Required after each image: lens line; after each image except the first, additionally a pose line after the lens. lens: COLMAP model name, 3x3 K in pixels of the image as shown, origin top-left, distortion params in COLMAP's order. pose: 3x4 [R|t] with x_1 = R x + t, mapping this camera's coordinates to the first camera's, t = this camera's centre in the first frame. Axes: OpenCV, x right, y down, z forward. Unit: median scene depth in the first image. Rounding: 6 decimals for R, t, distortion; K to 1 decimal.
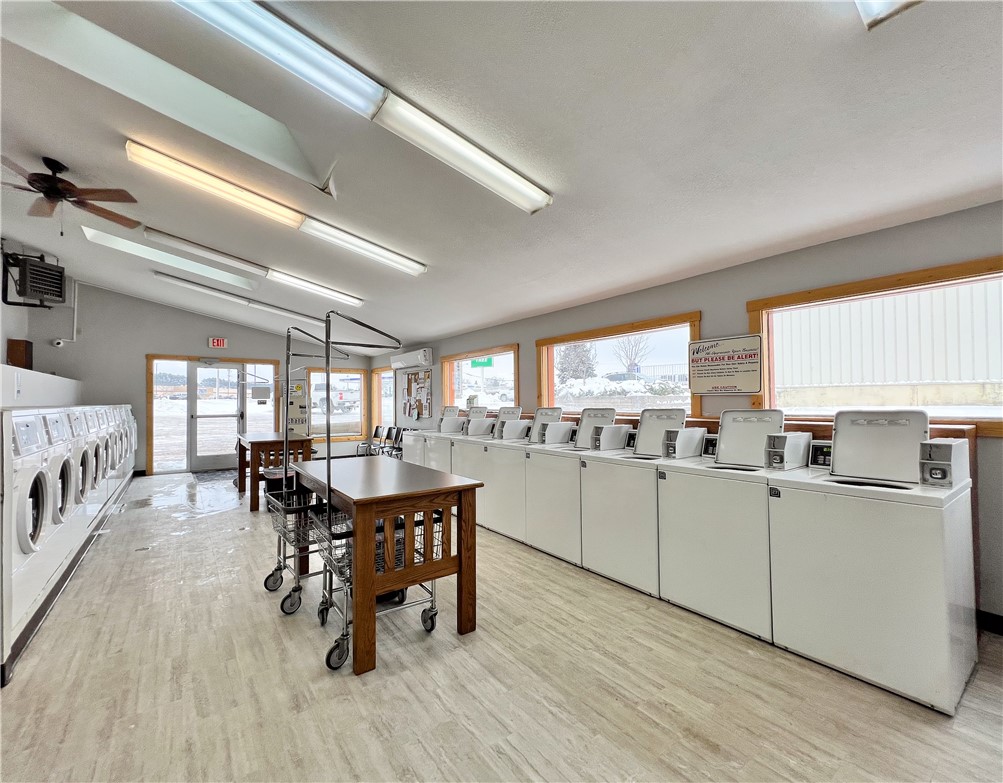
lens RADIAL K [[433.6, 0, 493.7], [0, 433.6, 392.0], [0, 0, 1]] dist [0.002224, 0.000288]
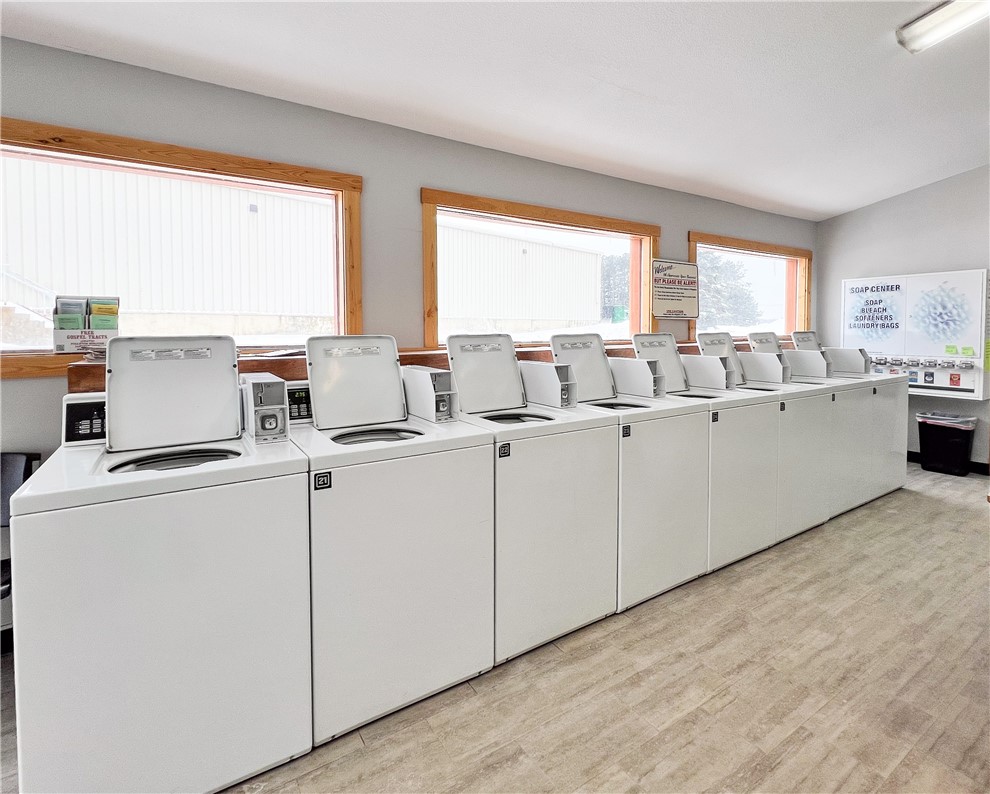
lens RADIAL K [[491.1, 0, 487.1], [0, 491.1, 339.4], [0, 0, 1]] dist [-0.001270, -0.001347]
pose [[0.071377, -0.015791, 0.997324, -0.439299], [-0.020223, 0.999646, 0.017275, 0.030330], [-0.997244, -0.021402, 0.071032, 0.947652]]
